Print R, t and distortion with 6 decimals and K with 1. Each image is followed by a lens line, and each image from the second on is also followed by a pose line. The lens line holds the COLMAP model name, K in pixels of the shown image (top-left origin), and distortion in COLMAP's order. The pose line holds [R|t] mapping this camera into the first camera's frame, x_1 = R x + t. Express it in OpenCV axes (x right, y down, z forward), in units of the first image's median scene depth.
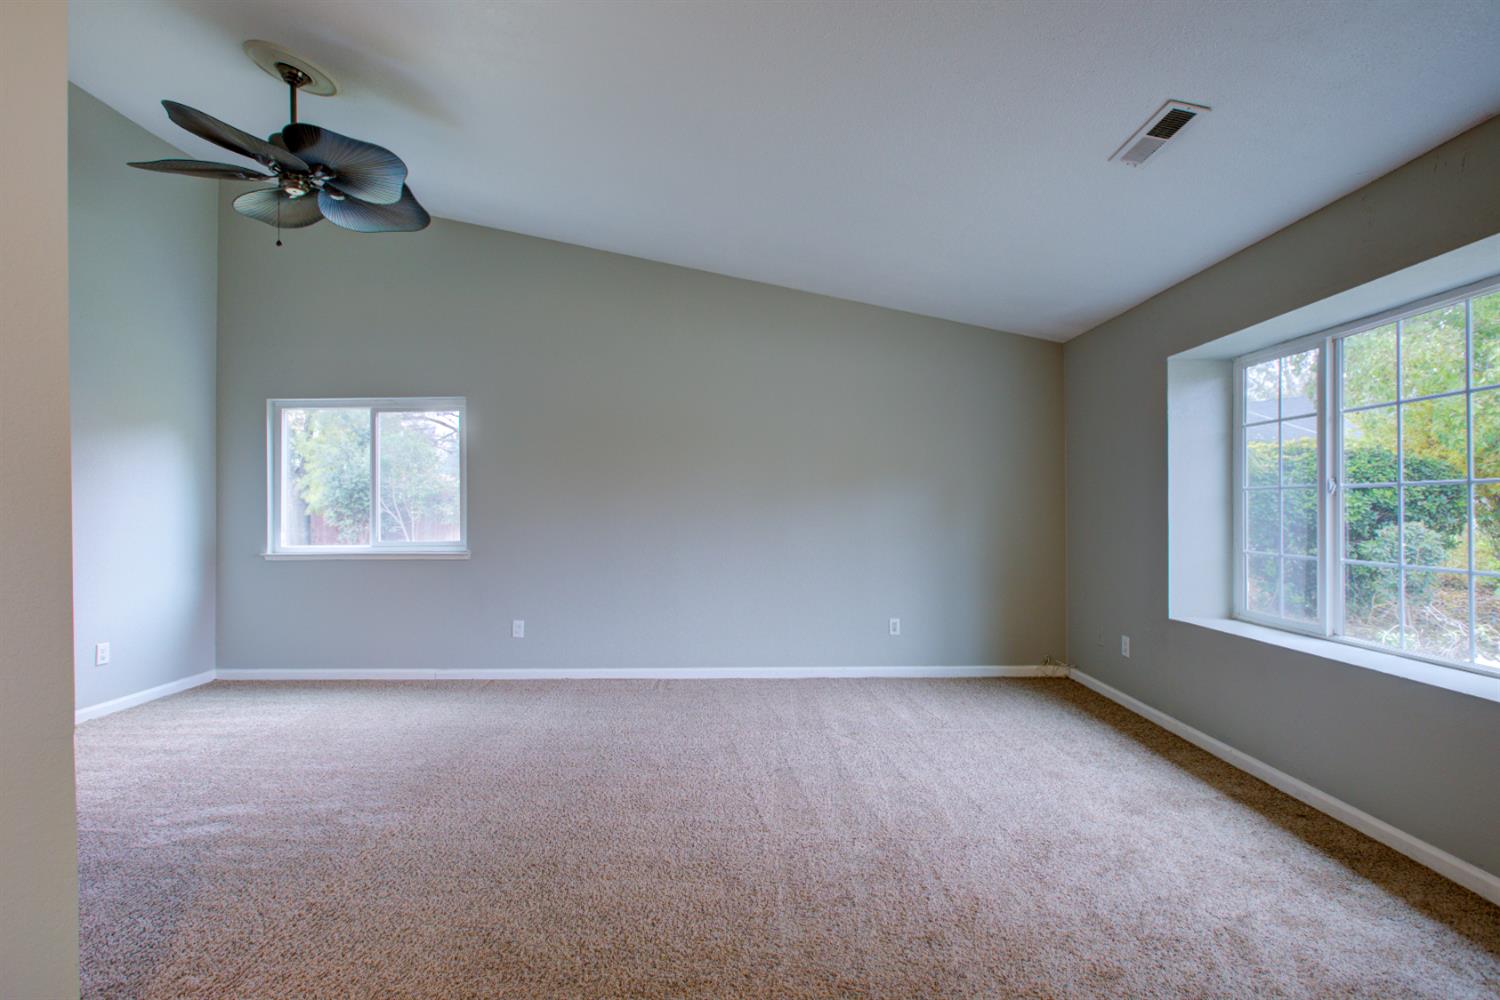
lens RADIAL K [[687.9, 0, 747.7], [0, 687.9, 500.7], [0, 0, 1]] dist [-0.004585, 0.001263]
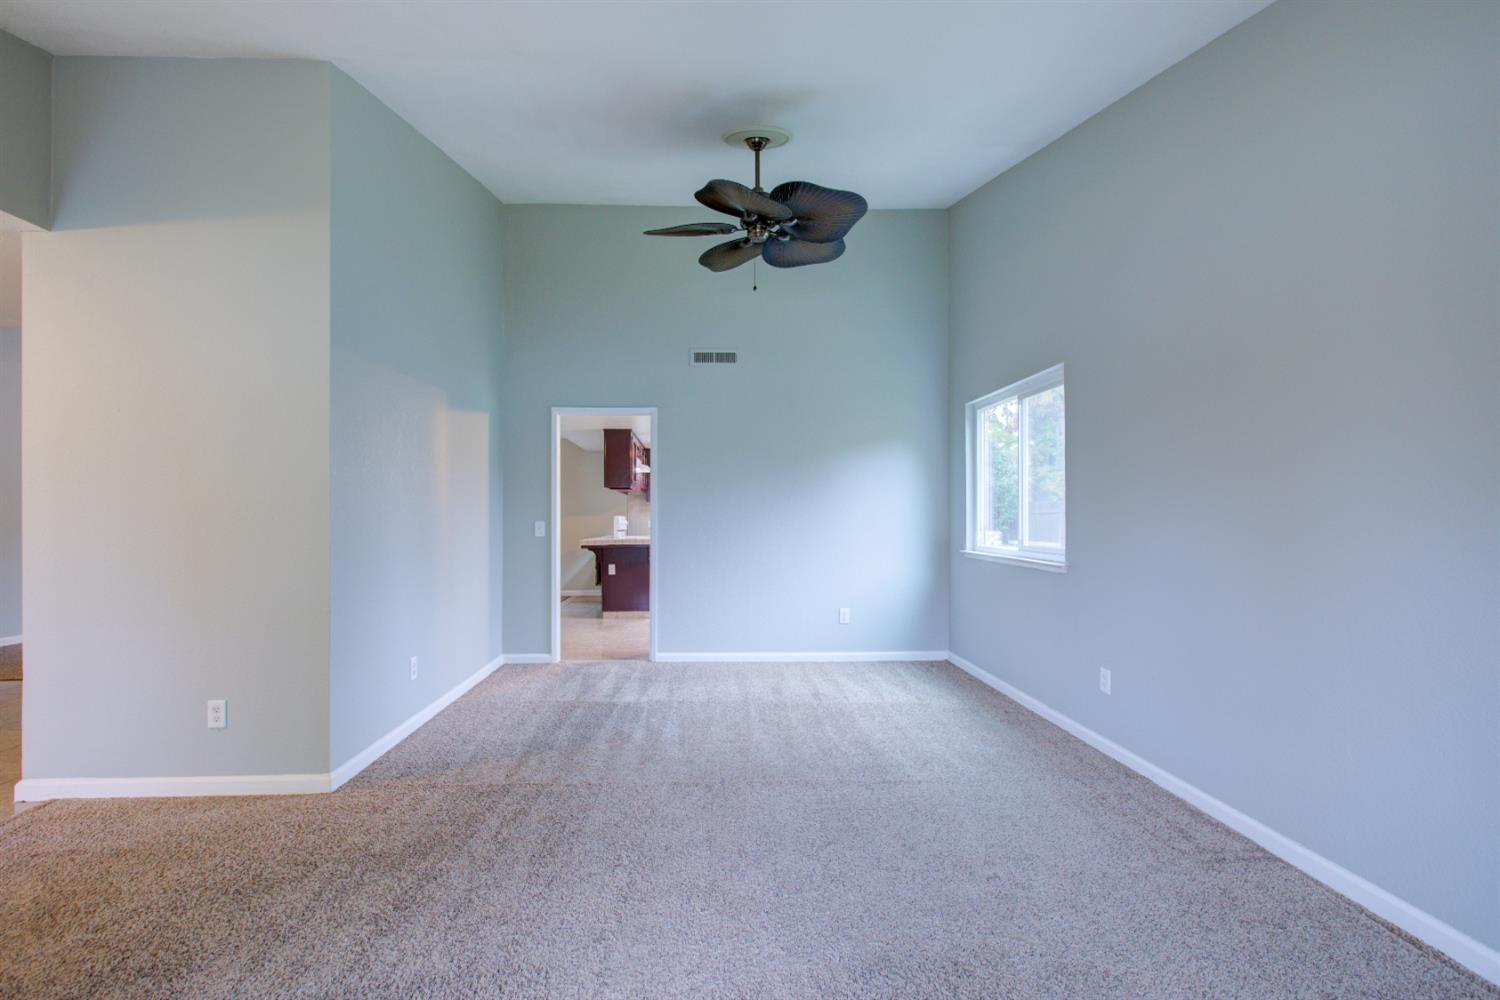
lens RADIAL K [[687.9, 0, 747.7], [0, 687.9, 500.7], [0, 0, 1]] dist [-0.004585, 0.001263]
pose [[0.013602, -0.021325, -0.999680, 0.389590], [0.018804, 0.999601, -0.021067, 0.018279], [0.999731, -0.018511, 0.013997, 0.723453]]
